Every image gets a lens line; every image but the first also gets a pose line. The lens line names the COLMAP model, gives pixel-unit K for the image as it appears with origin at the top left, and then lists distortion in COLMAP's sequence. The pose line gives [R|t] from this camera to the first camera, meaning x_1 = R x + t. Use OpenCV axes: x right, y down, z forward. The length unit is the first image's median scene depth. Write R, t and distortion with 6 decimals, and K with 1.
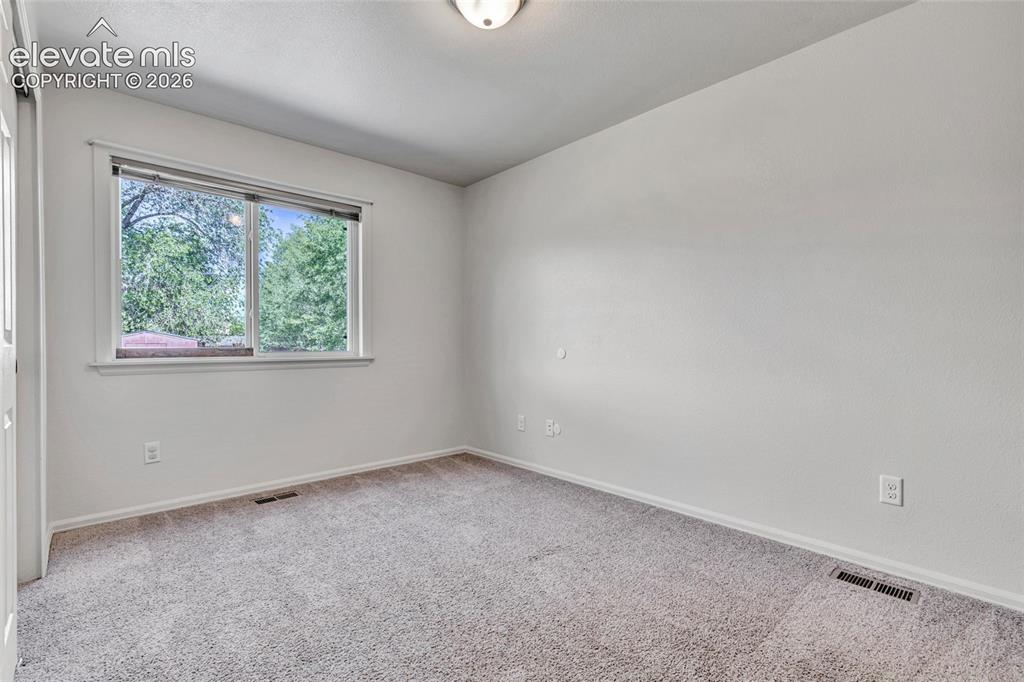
lens RADIAL K [[465.7, 0, 512.4], [0, 465.7, 347.1], [0, 0, 1]] dist [0.006599, -0.000349]
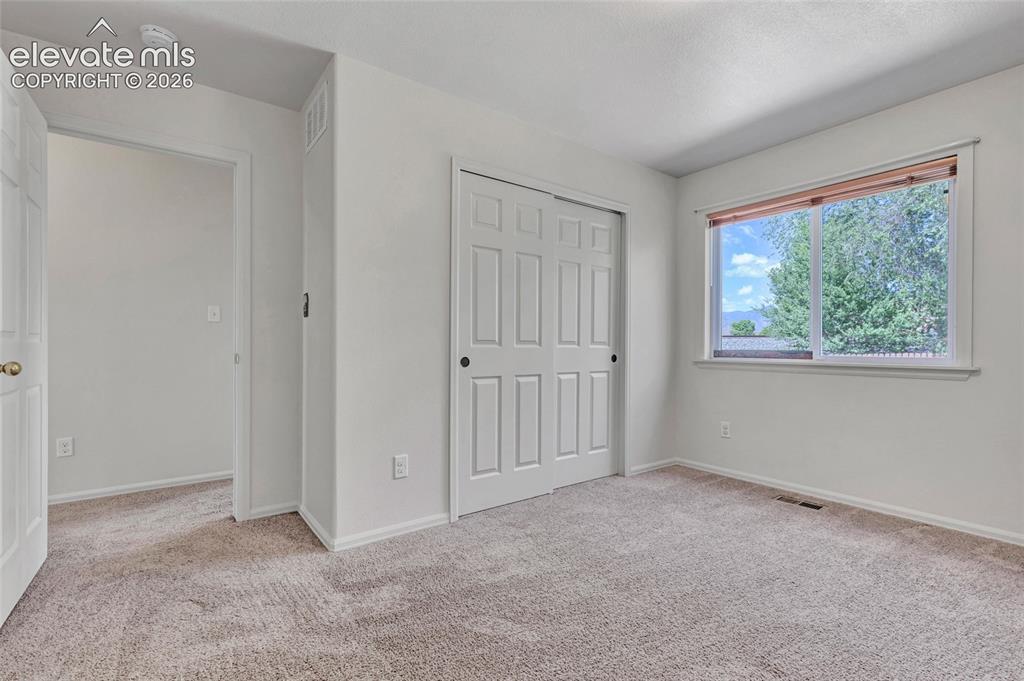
lens RADIAL K [[463.0, 0, 518.2], [0, 463.0, 346.8], [0, 0, 1]] dist [-0.000972, -0.000031]
pose [[-0.094002, 0.003454, -0.995566, 0.529391], [-0.011492, 0.999924, 0.004554, -0.005337], [0.995506, 0.011870, -0.093955, 0.496432]]
